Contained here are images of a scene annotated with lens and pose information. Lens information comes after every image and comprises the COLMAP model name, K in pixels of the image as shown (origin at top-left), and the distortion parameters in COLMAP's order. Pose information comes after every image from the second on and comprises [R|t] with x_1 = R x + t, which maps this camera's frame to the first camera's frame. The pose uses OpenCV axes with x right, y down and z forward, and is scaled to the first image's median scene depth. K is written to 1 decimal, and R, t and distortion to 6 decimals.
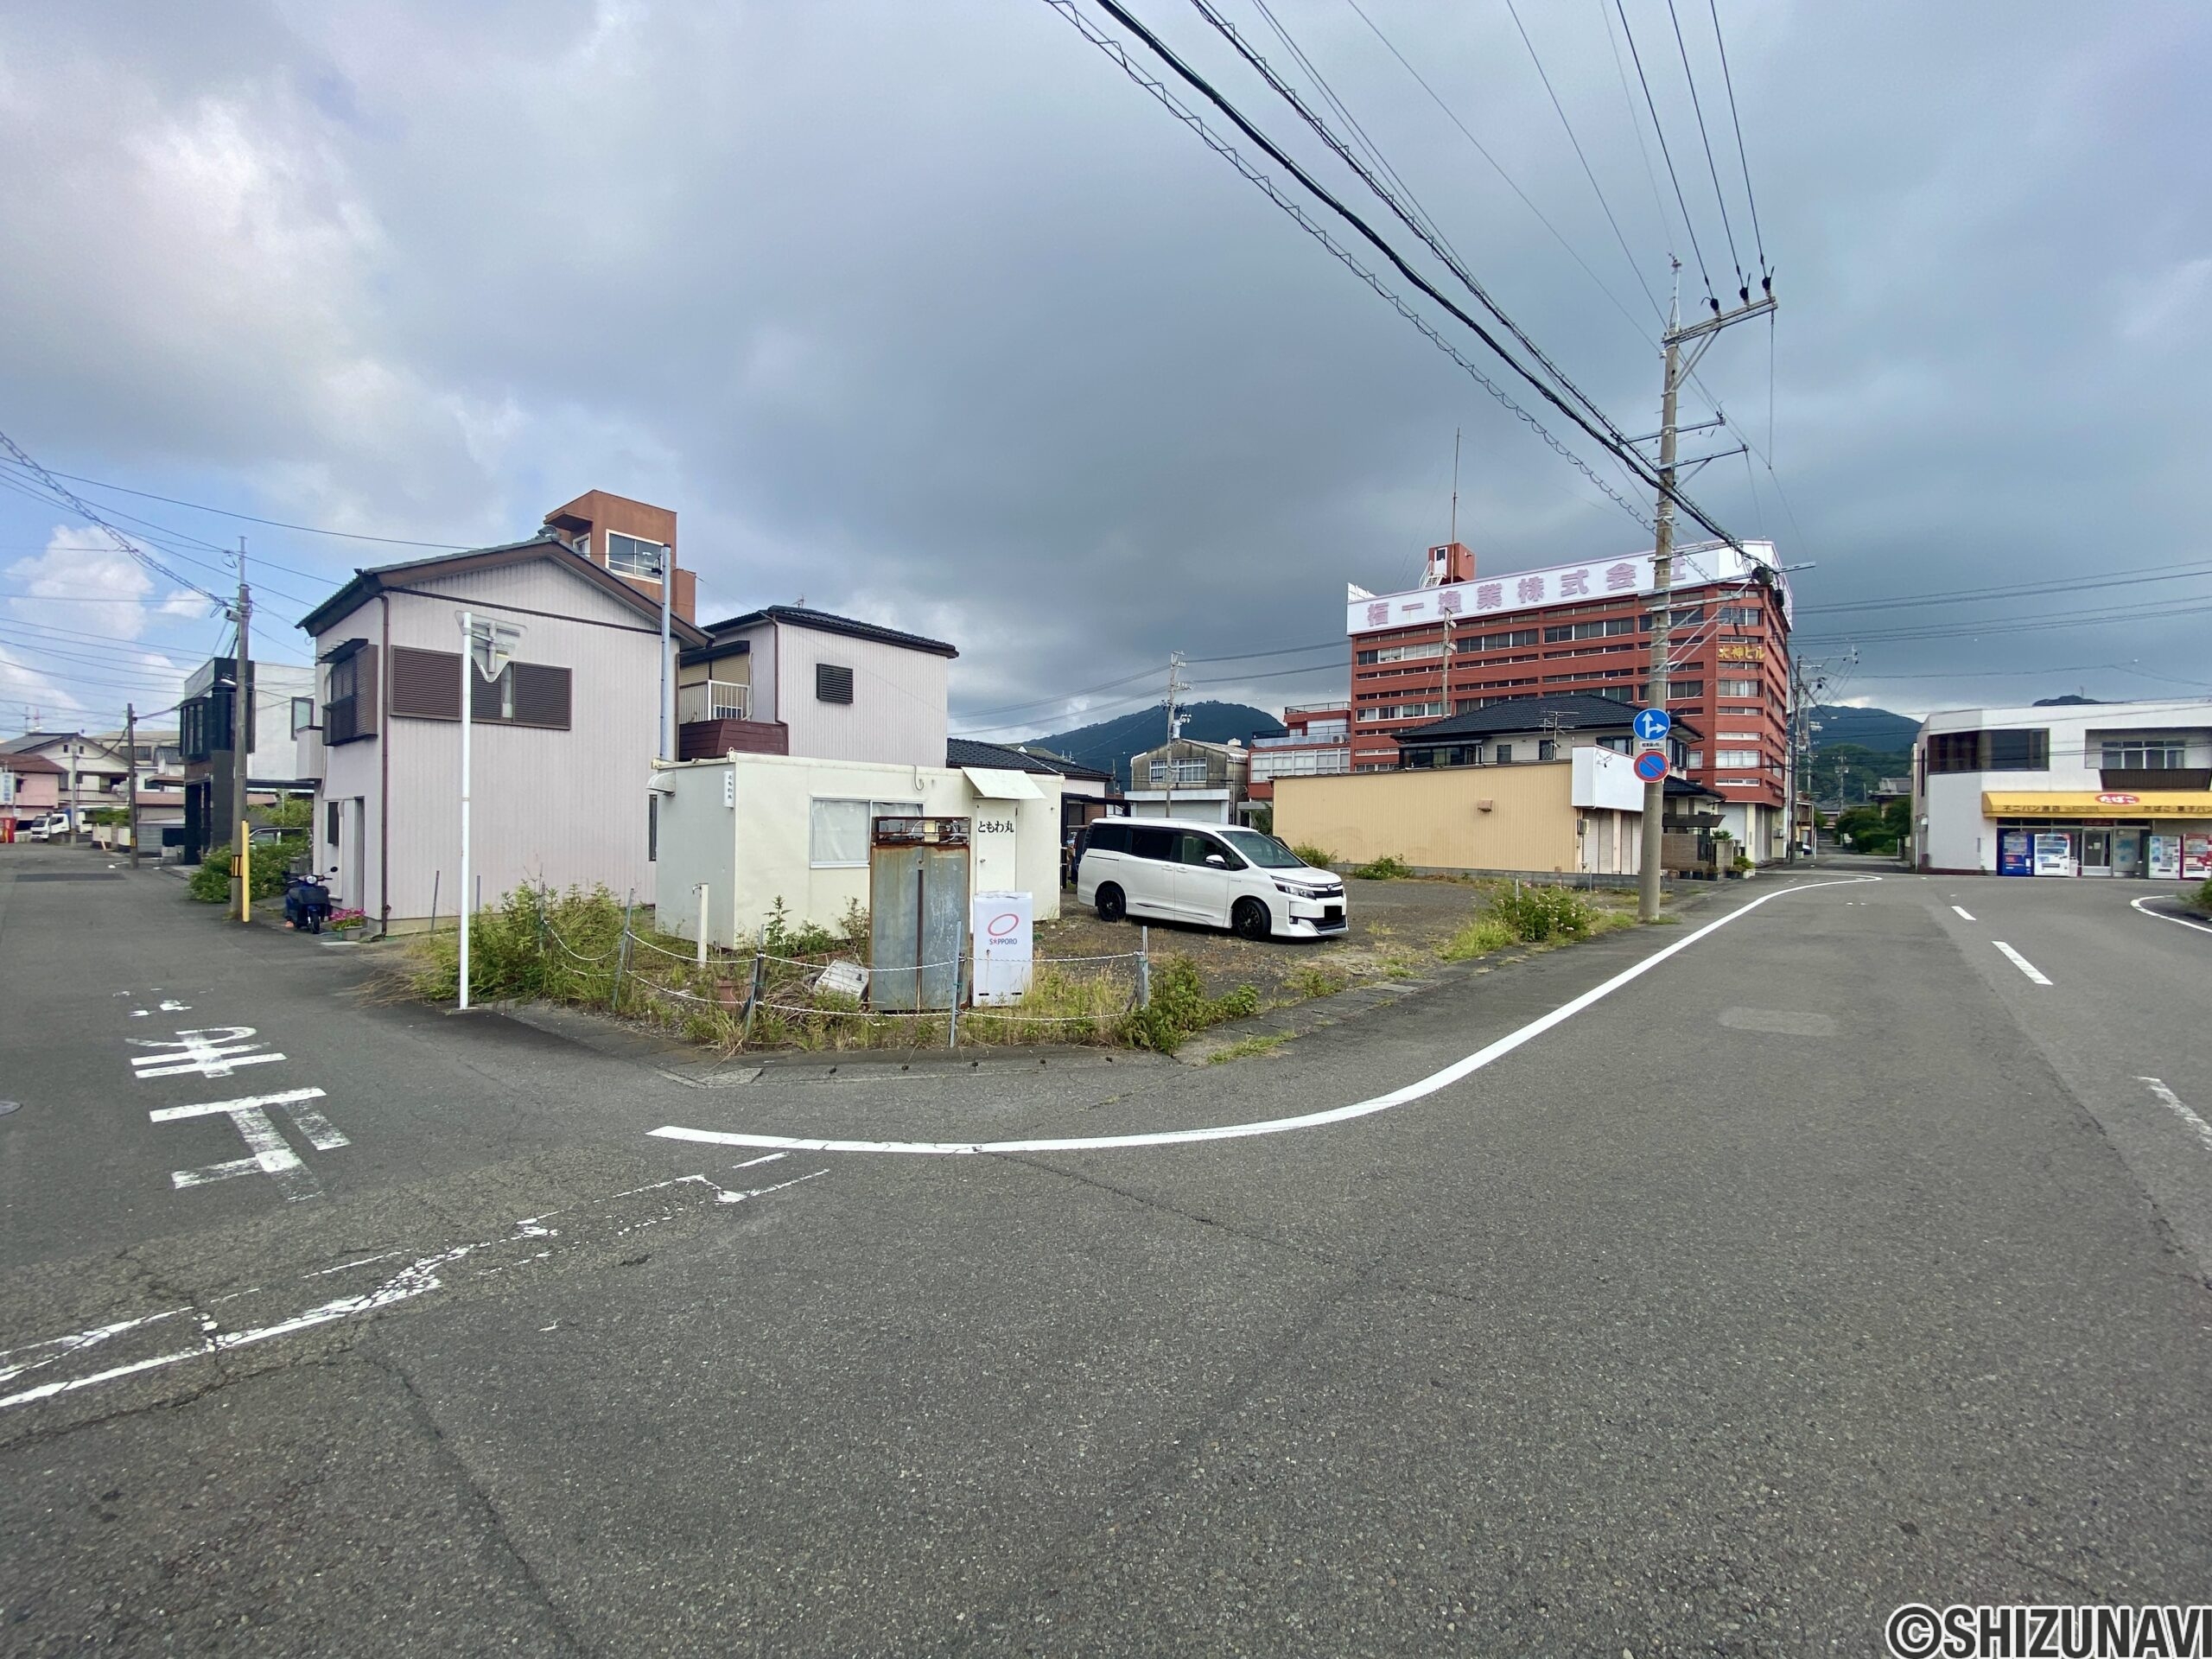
lens RADIAL K [[888.7, 0, 1101.3], [0, 888.7, 834.4], [0, 0, 1]] dist [0.026165, -0.022341]
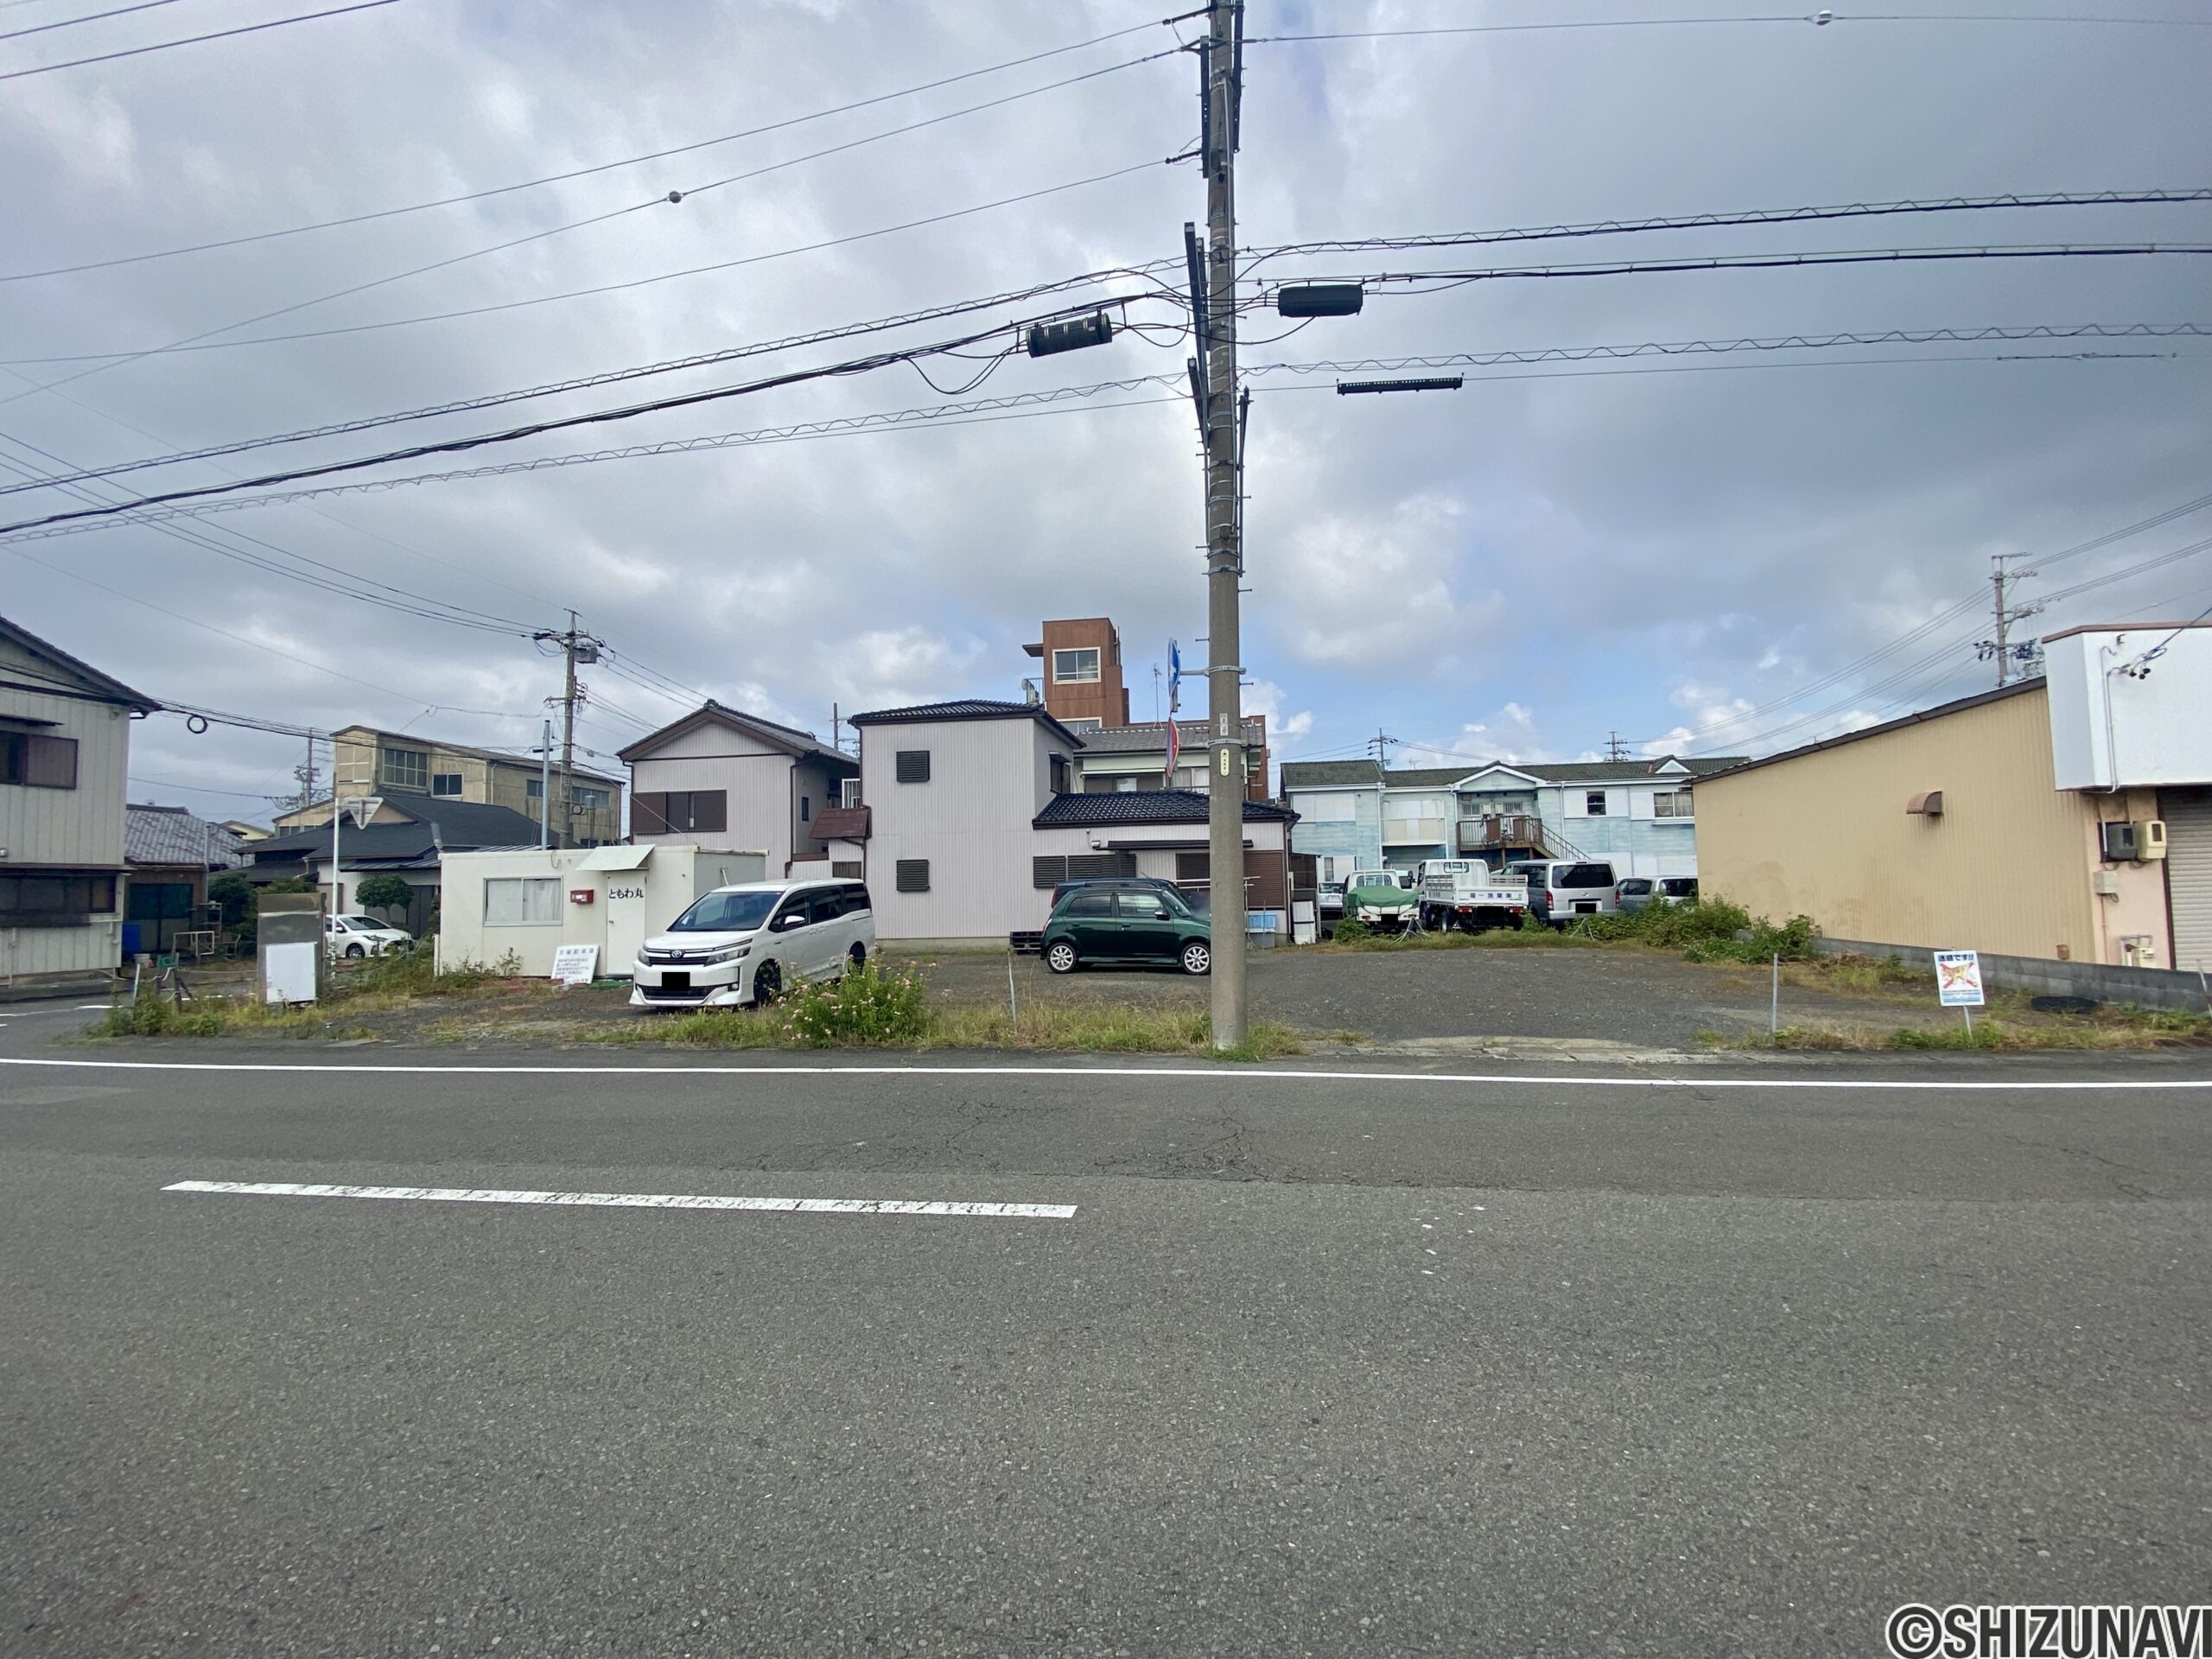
lens RADIAL K [[947.8, 0, 1106.0], [0, 947.8, 829.5], [0, 0, 1]] dist [0.030730, -0.024462]
pose [[0.525084, -0.073997, -0.847828, 0.562281], [0.021793, 0.997055, -0.073524, 0.005921], [0.850771, 0.020129, 0.525150, 0.363909]]
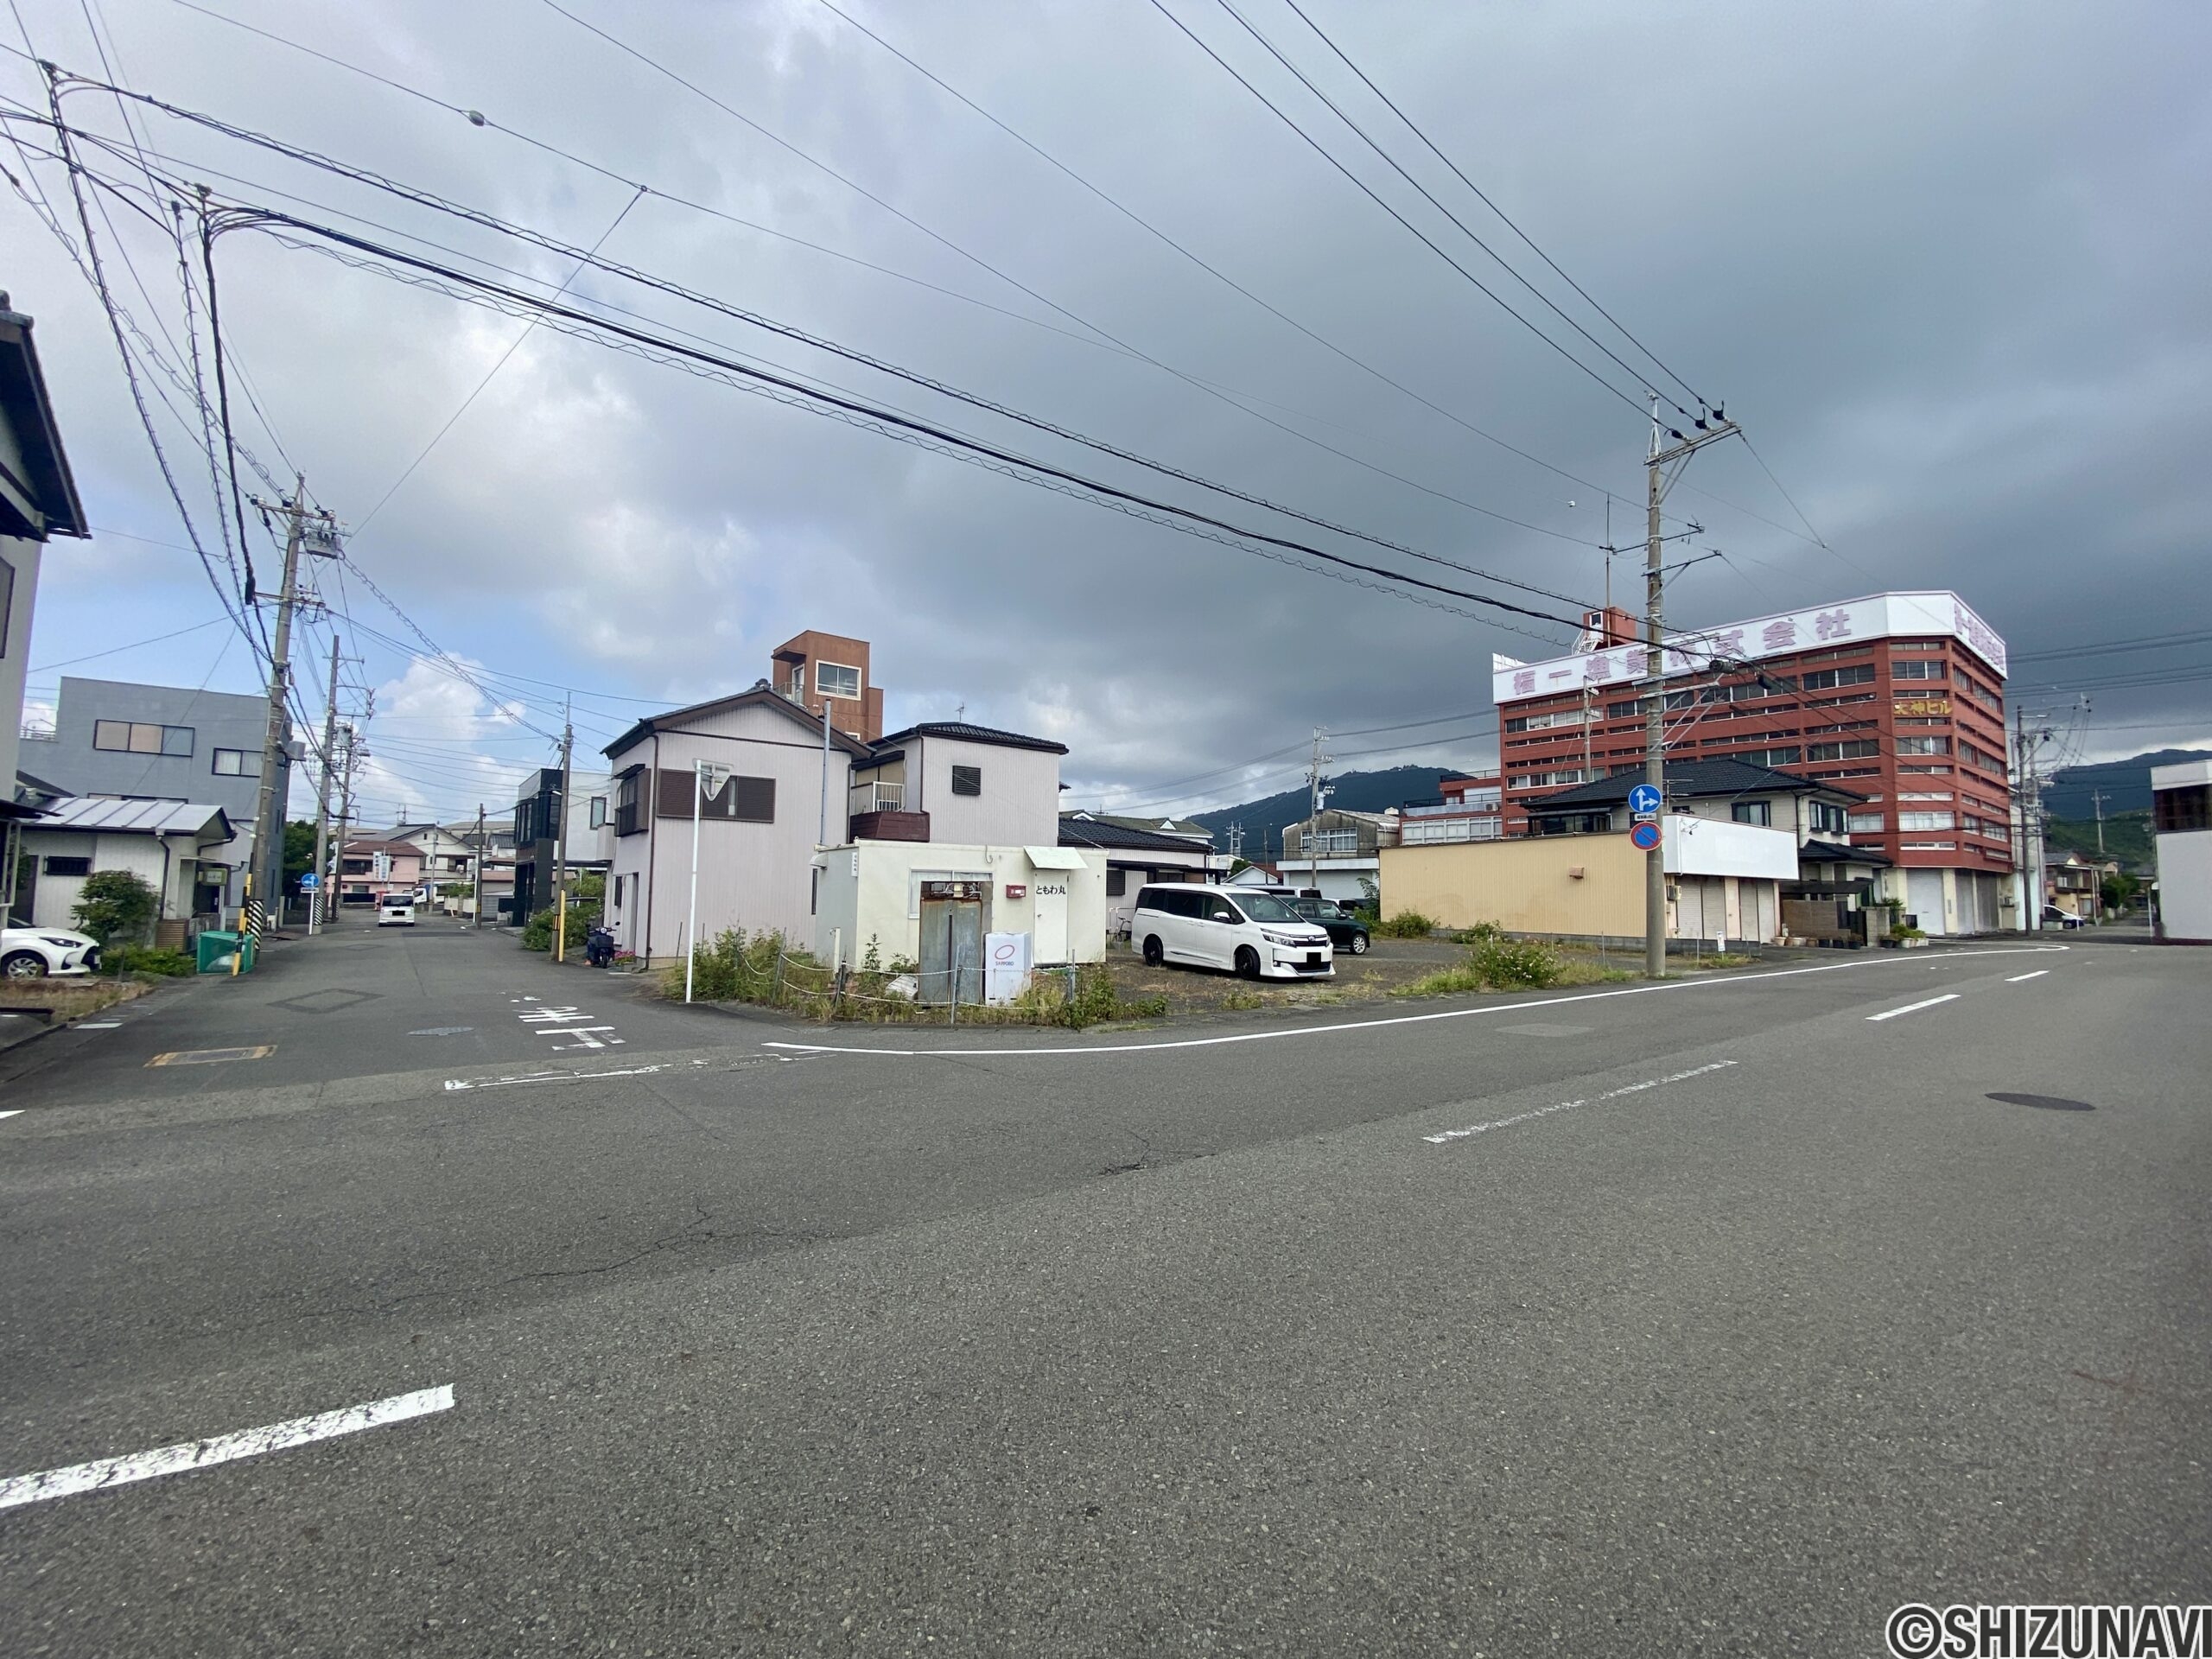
lens RADIAL K [[897.0, 0, 1103.9], [0, 897.0, 836.2], [0, 0, 1]] dist [0.014416, -0.018191]
pose [[0.978478, -0.016191, -0.205716, 0.097587], [0.000196, 0.996990, -0.077532, 0.005754], [0.206352, 0.075823, 0.975536, -0.125149]]
